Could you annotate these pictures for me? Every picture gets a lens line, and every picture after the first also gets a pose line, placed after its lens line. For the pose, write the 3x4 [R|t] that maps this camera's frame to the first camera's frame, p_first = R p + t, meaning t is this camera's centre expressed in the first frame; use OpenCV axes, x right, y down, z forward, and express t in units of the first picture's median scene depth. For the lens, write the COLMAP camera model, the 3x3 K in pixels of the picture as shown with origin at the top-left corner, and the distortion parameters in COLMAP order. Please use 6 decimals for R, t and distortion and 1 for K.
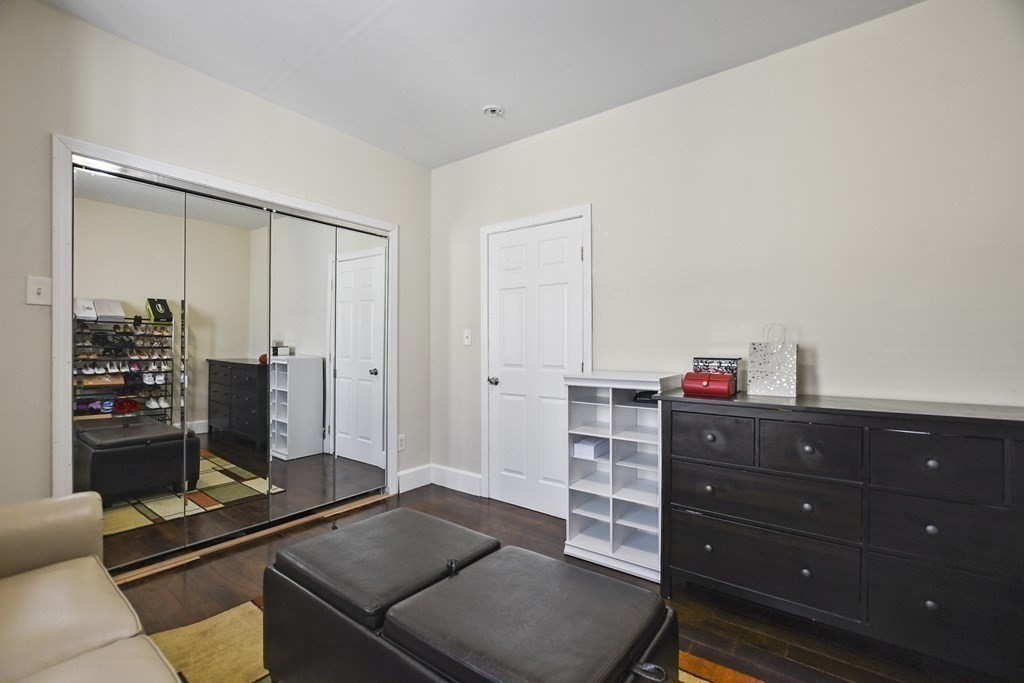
lens RADIAL K [[453.5, 0, 506.1], [0, 453.5, 343.1], [0, 0, 1]] dist [-0.002191, -0.000105]
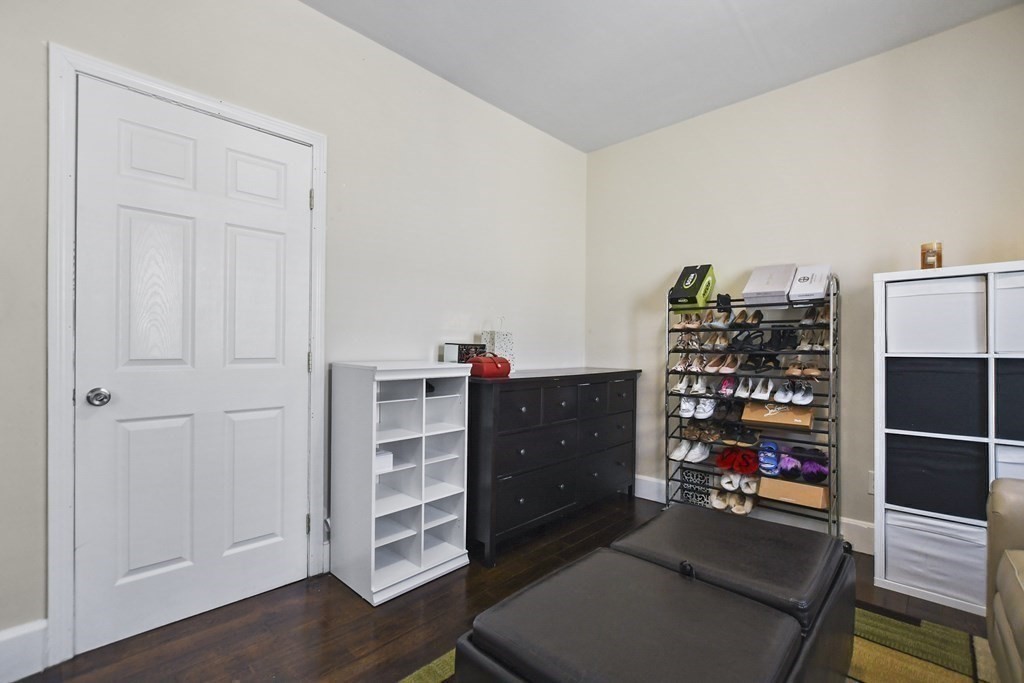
lens RADIAL K [[453.5, 0, 506.1], [0, 453.5, 343.1], [0, 0, 1]] dist [-0.002191, -0.000105]
pose [[0.100666, 0.007831, 0.994889, -0.588250], [-0.024720, 0.999680, -0.005367, 0.027352], [-0.994613, -0.024053, 0.100828, 0.706254]]
